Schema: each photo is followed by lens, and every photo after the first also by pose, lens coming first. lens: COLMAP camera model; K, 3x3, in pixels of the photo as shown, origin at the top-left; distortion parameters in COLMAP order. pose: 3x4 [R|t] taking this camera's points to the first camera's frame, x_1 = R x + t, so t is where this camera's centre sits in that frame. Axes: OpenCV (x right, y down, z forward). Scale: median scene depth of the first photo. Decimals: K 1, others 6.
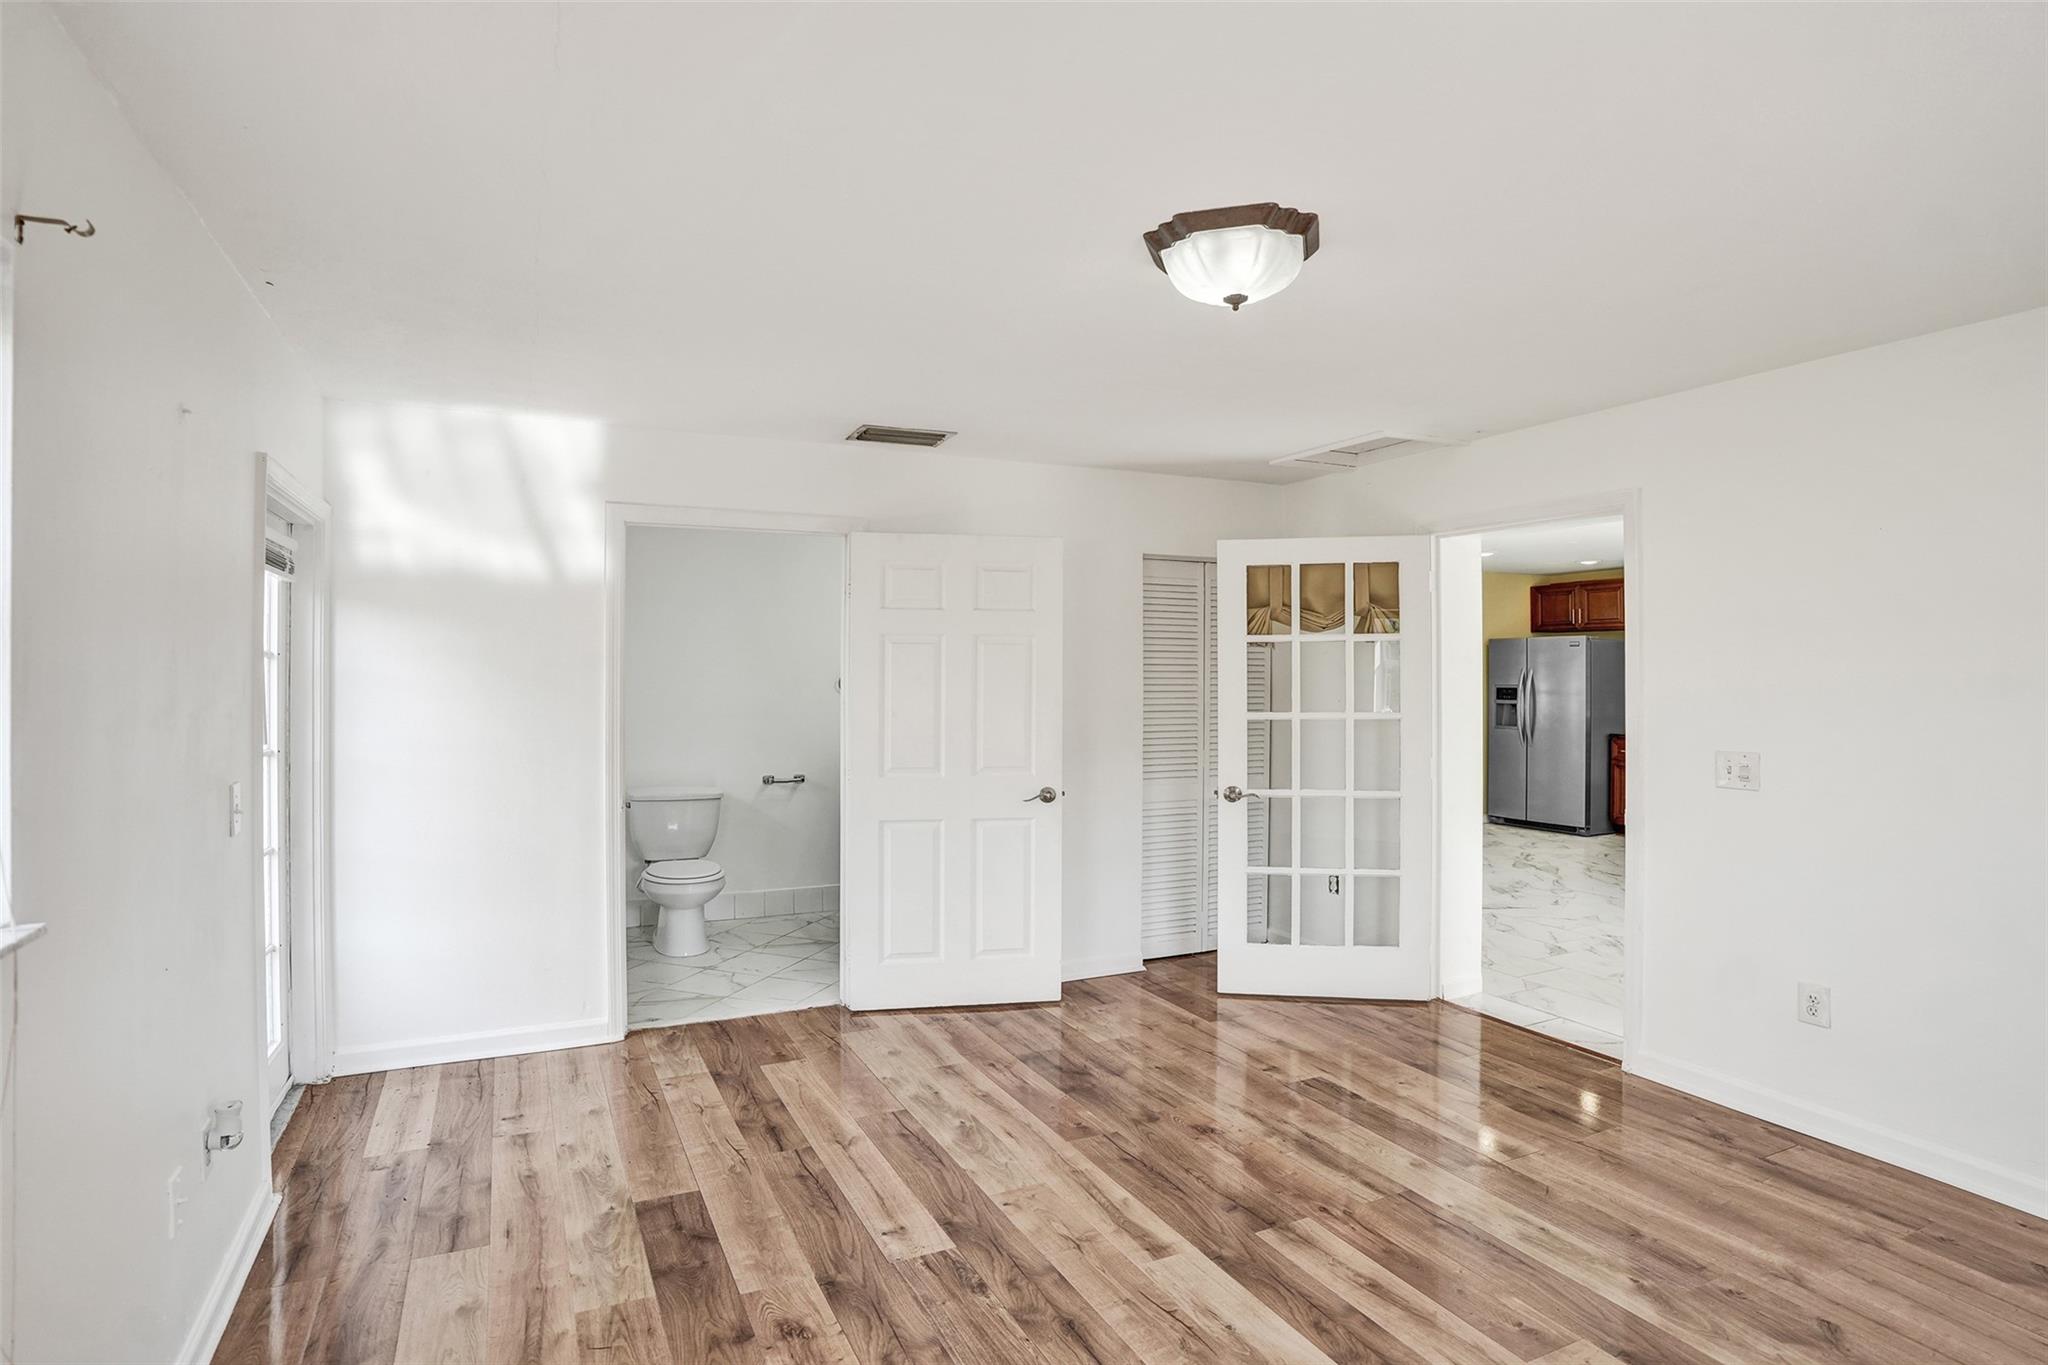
lens RADIAL K [[1061.0, 0, 1026.1], [0, 1061.0, 681.8], [0, 0, 1]] dist [-0.074817, 0.029656]
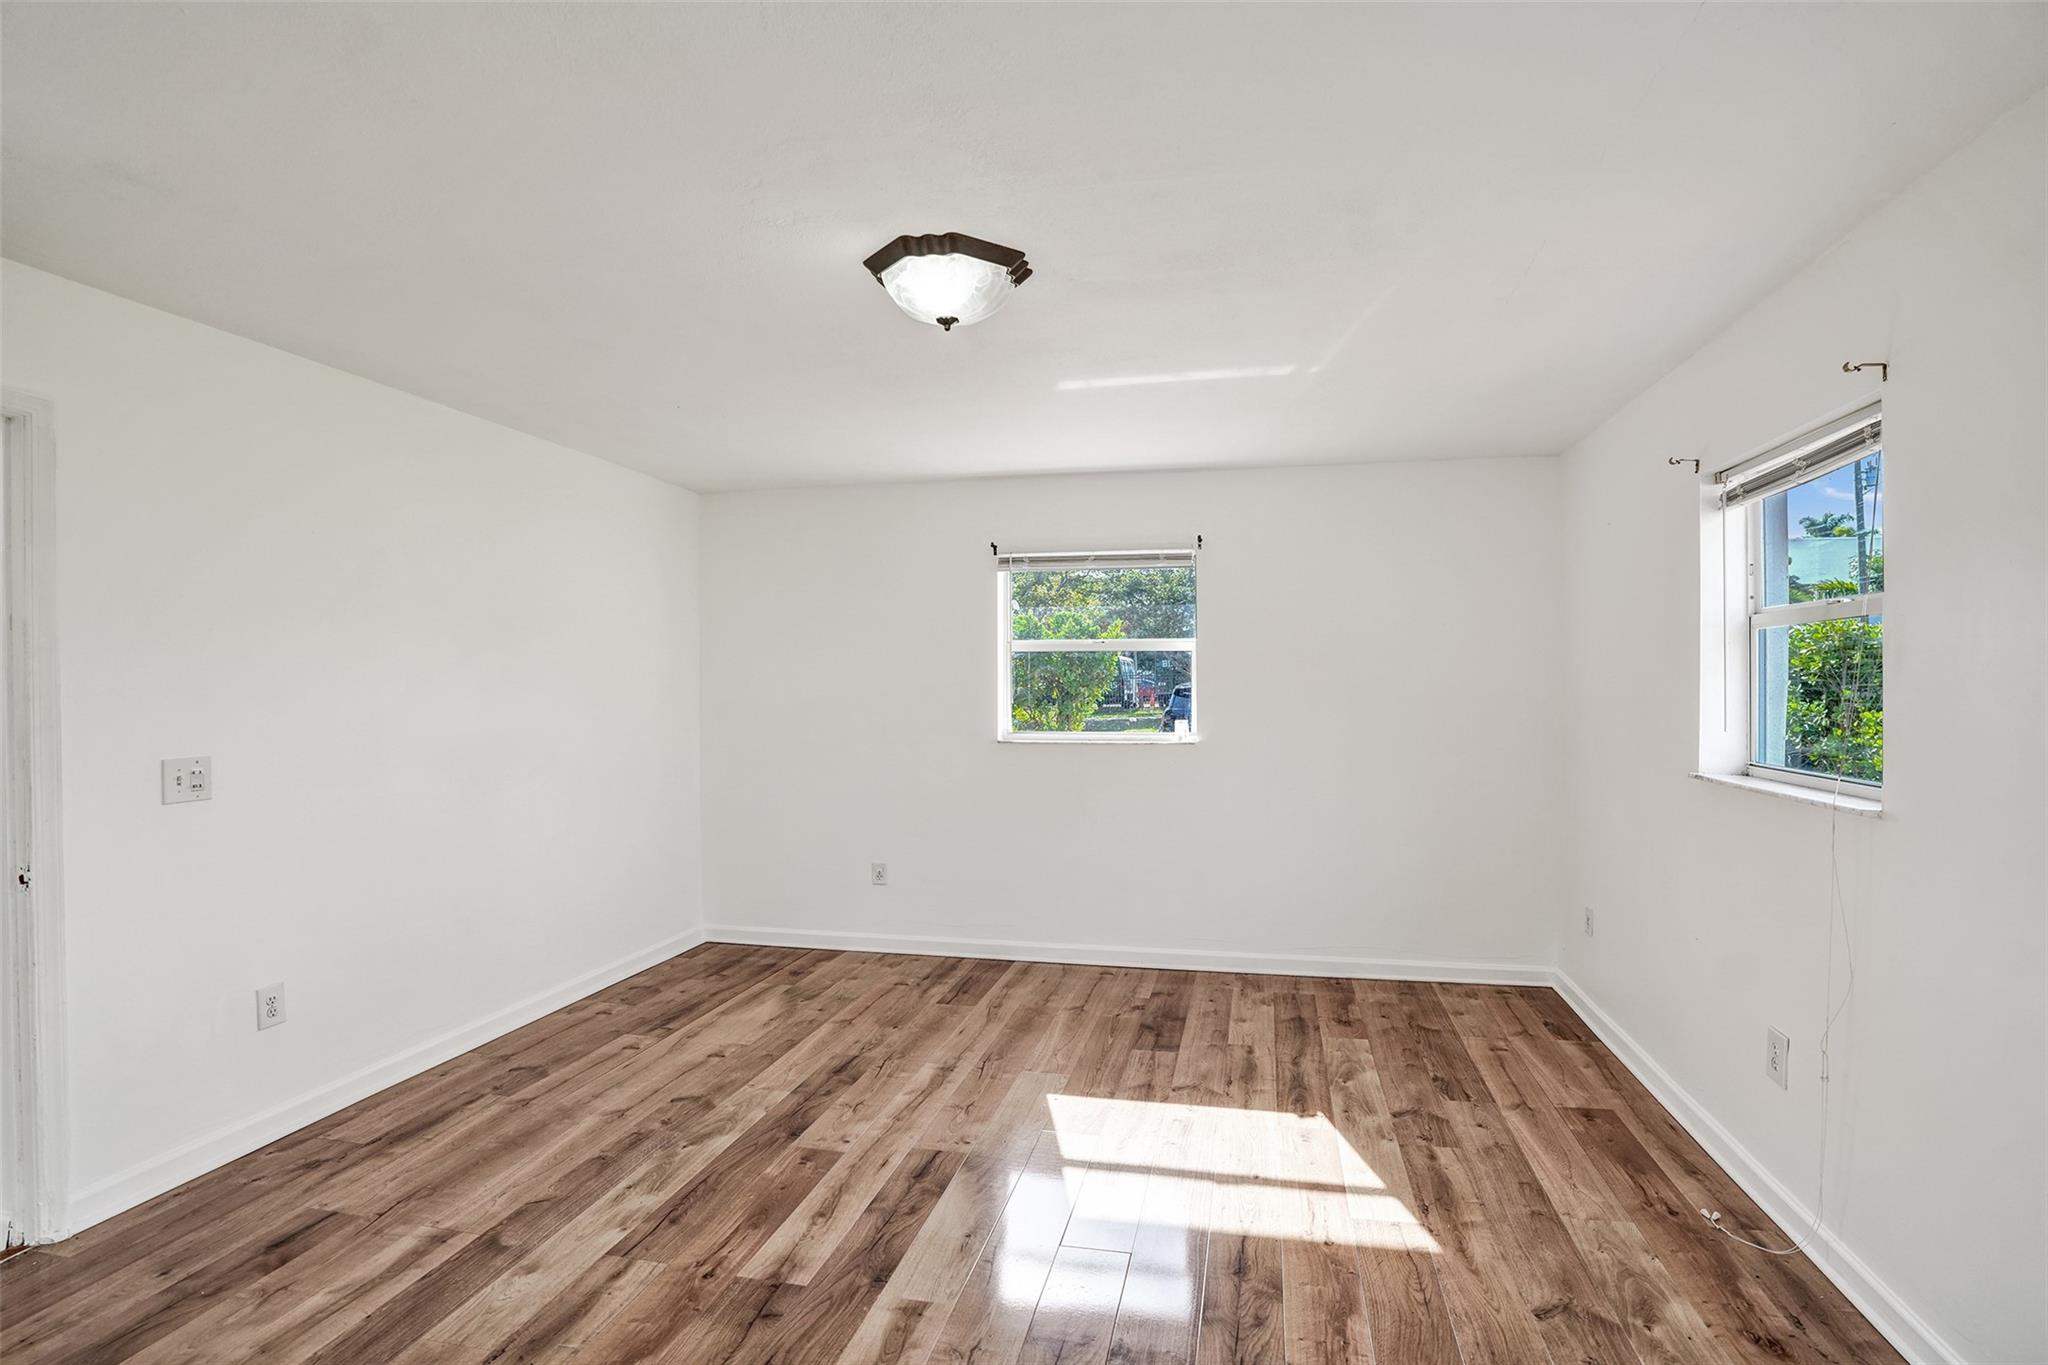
lens RADIAL K [[1061.0, 0, 1026.1], [0, 1061.0, 681.8], [0, 0, 1]] dist [-0.074817, 0.029656]
pose [[-0.779316, 0.001912, 0.626628, -0.479690], [0.010732, 0.999889, 0.010296, 0.005378], [-0.626539, 0.014749, -0.779250, 1.549861]]
